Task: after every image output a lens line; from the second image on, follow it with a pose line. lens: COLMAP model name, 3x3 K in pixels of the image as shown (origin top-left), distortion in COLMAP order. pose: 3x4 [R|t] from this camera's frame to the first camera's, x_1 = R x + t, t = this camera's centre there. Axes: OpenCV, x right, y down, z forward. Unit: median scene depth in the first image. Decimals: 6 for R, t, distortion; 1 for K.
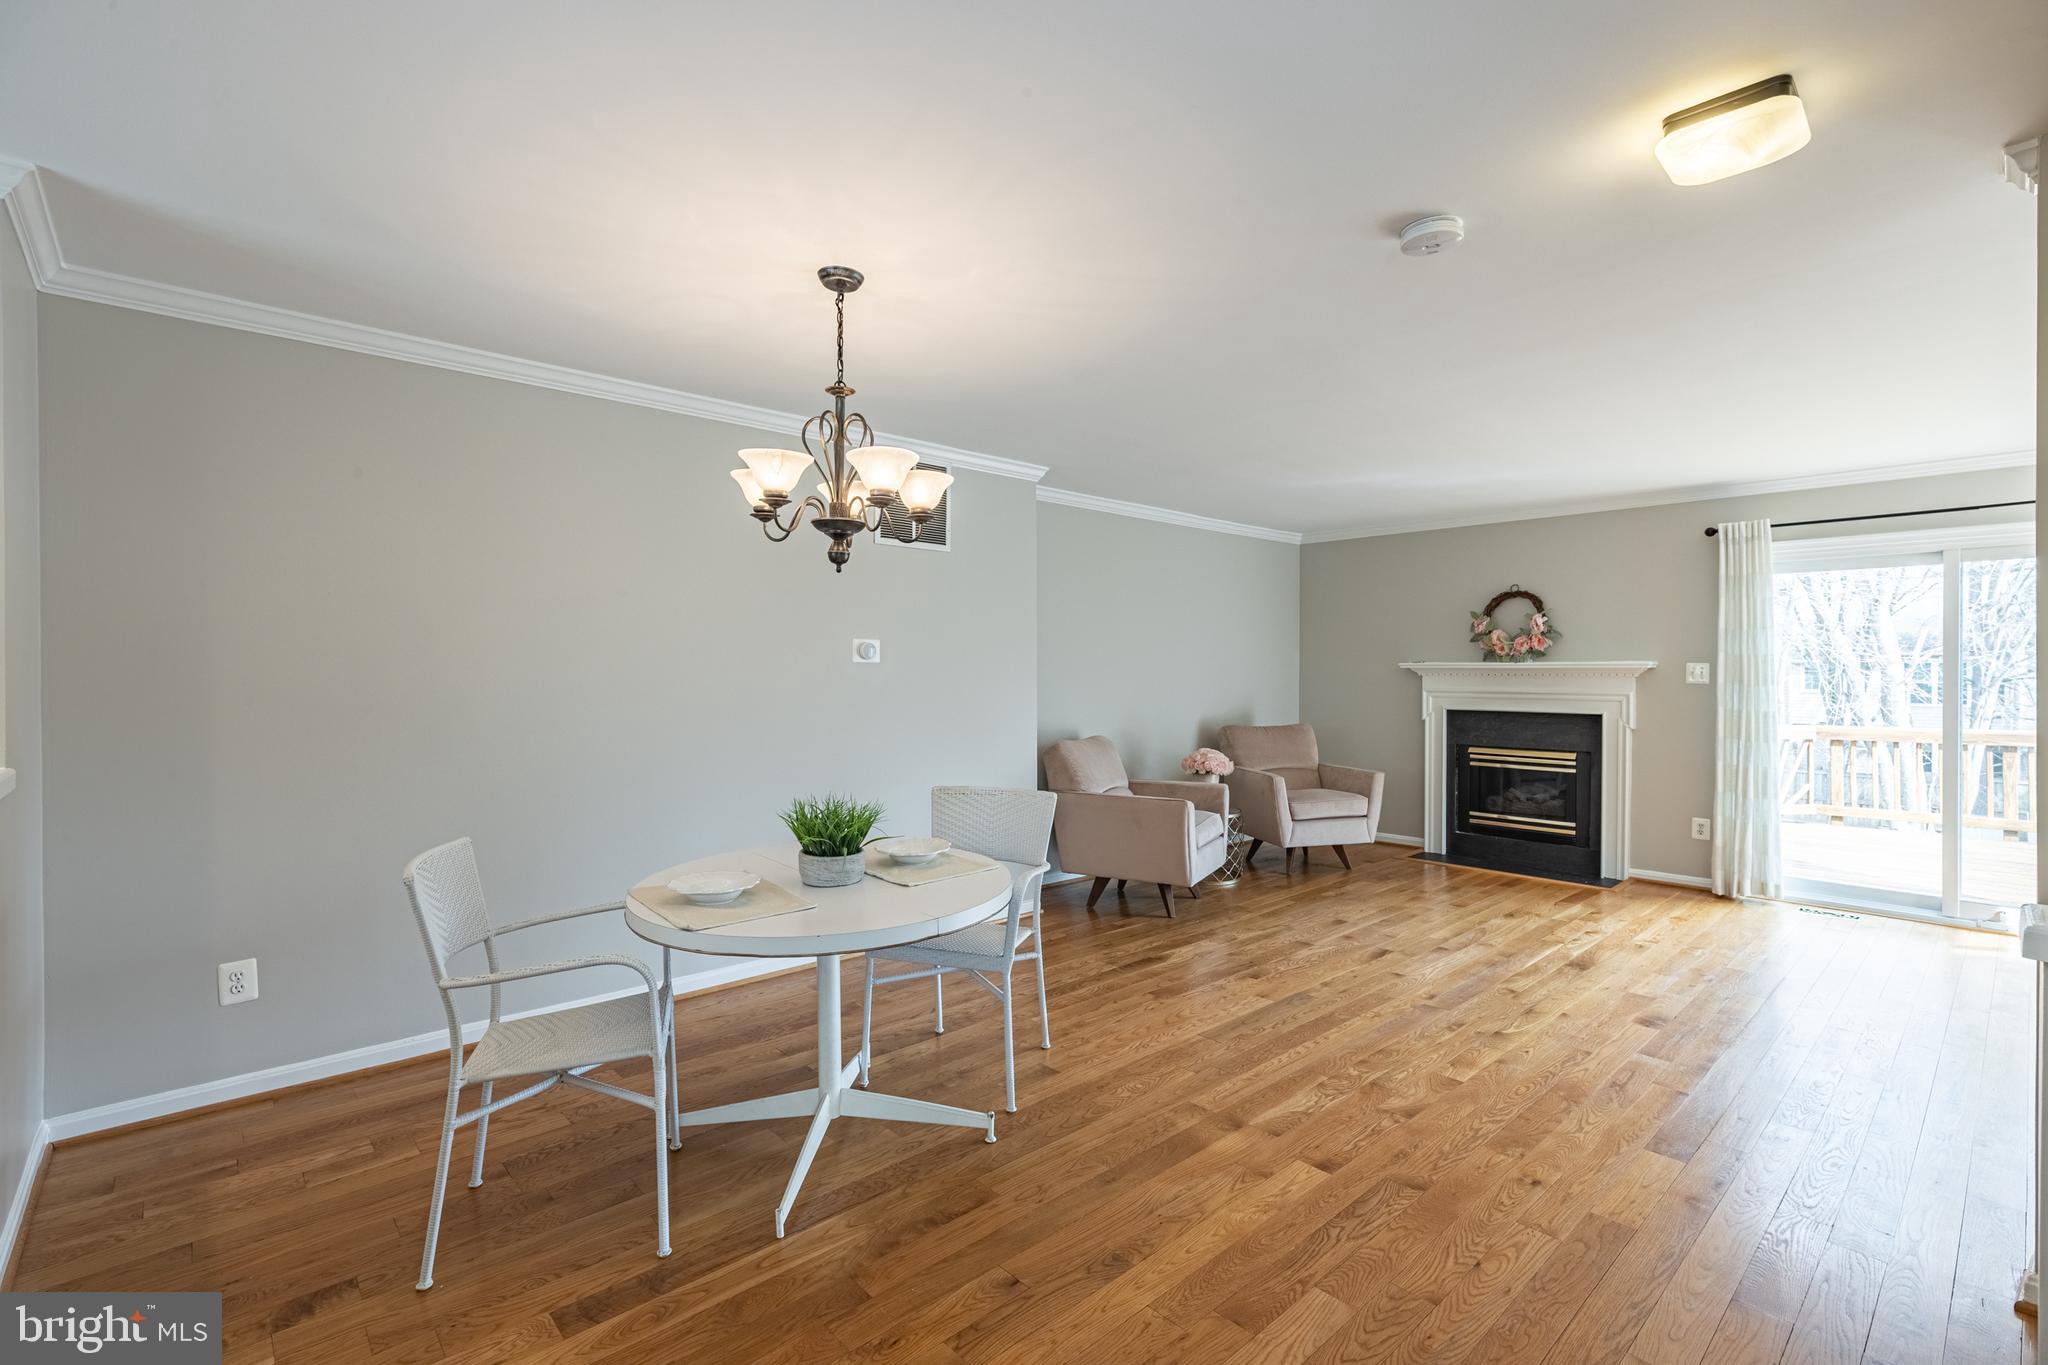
lens RADIAL K [[924.8, 0, 1026.4], [0, 924.8, 670.9], [0, 0, 1]] dist [-0.008681, 0.004280]
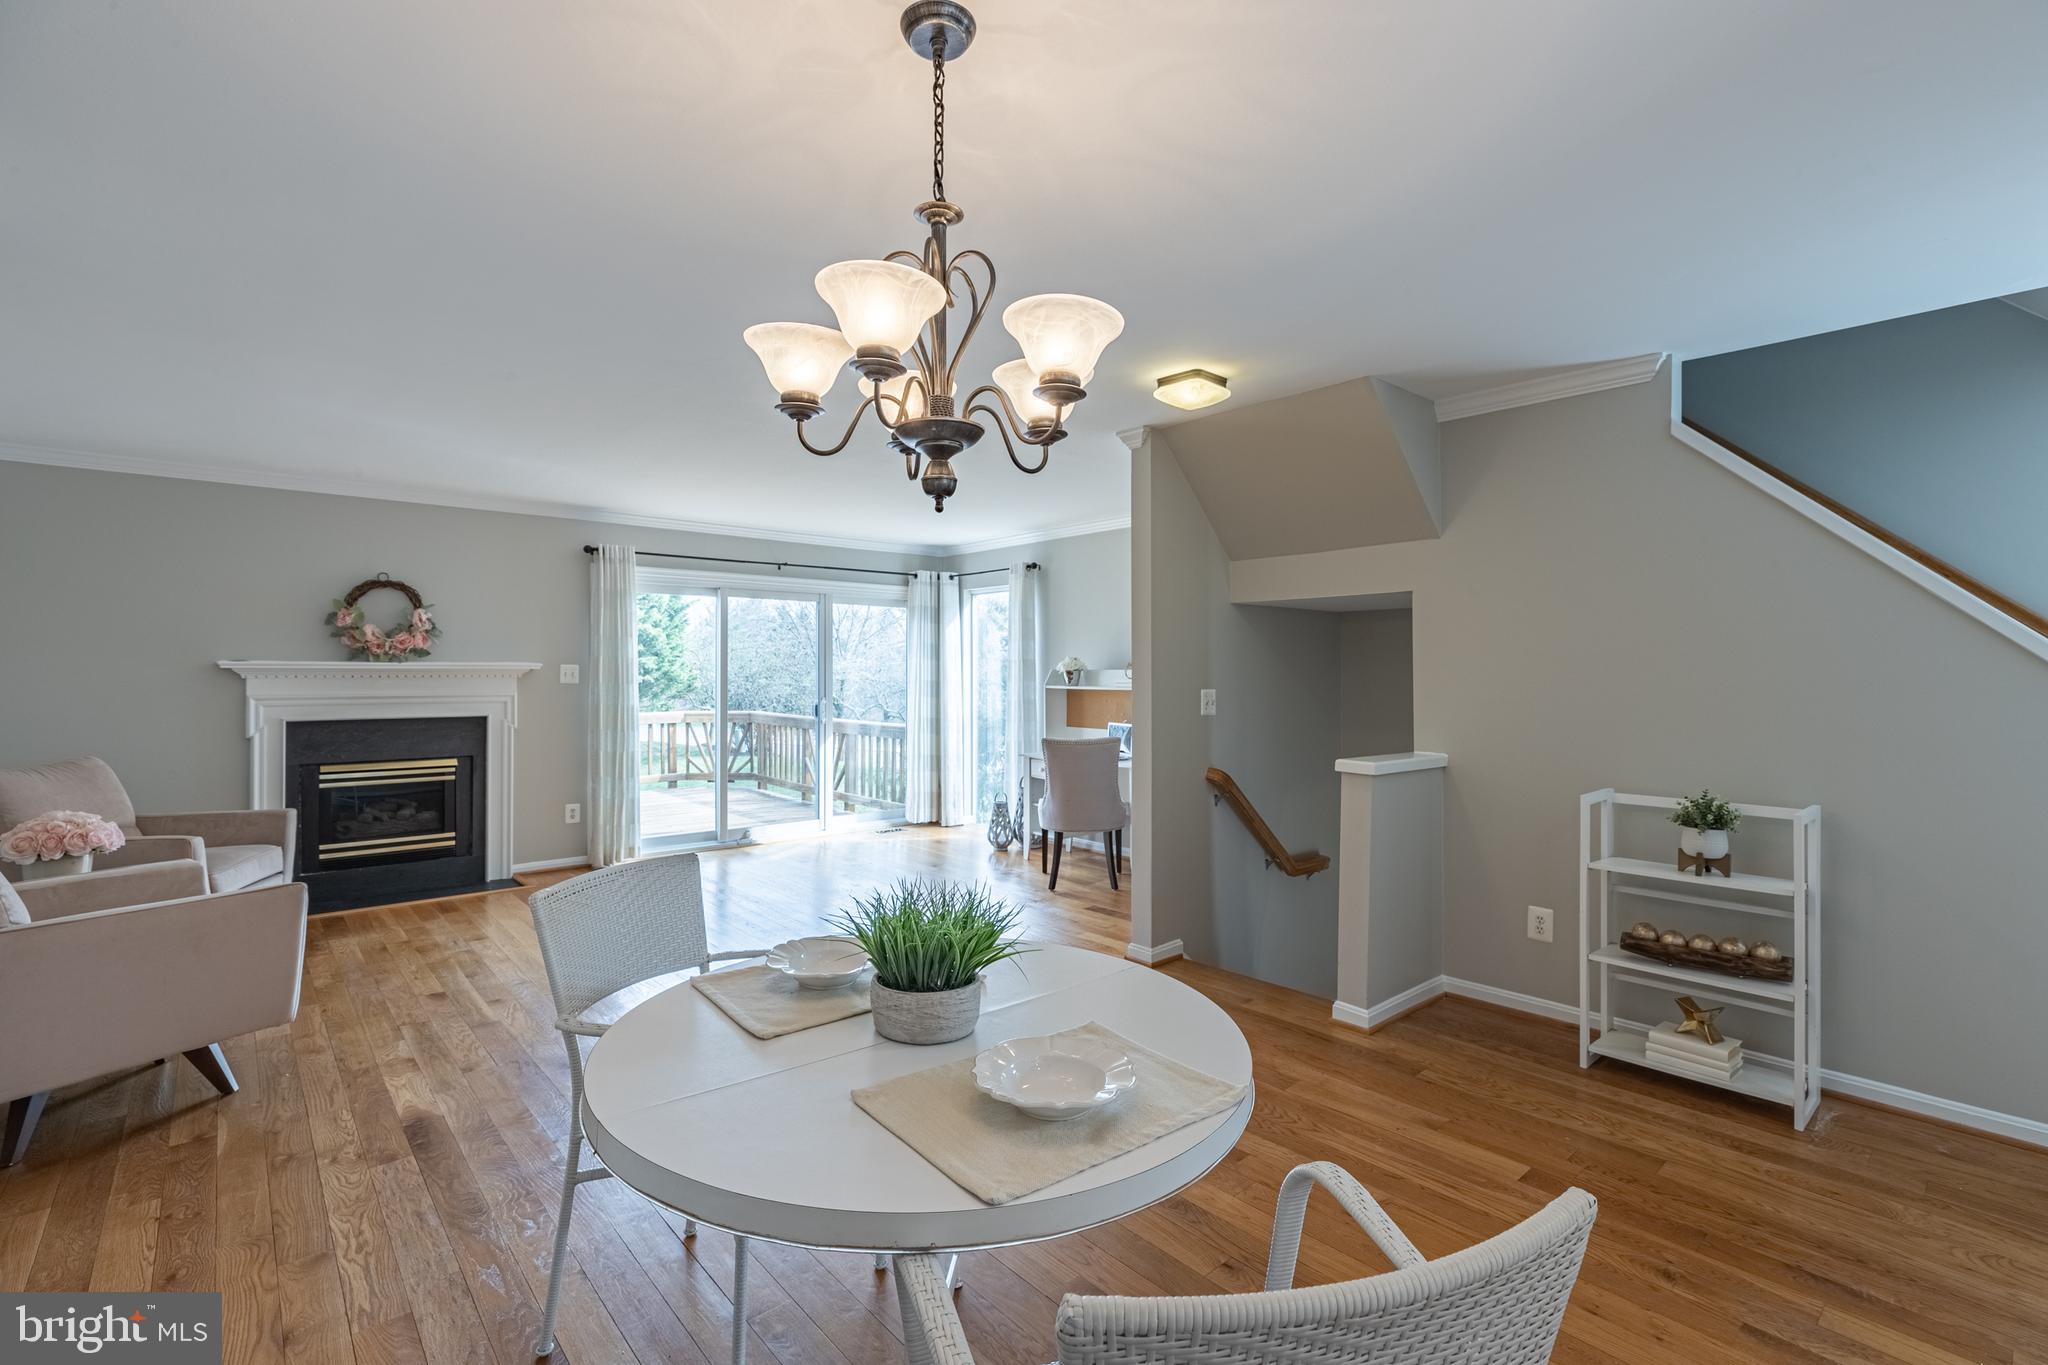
lens RADIAL K [[924.8, 0, 1026.4], [0, 924.8, 670.9], [0, 0, 1]] dist [-0.008681, 0.004280]
pose [[0.014804, -0.000211, 0.999890, -0.348987], [0.000021, 1.000000, 0.000211, -0.001199], [-0.999890, 0.000018, 0.014804, 0.402018]]
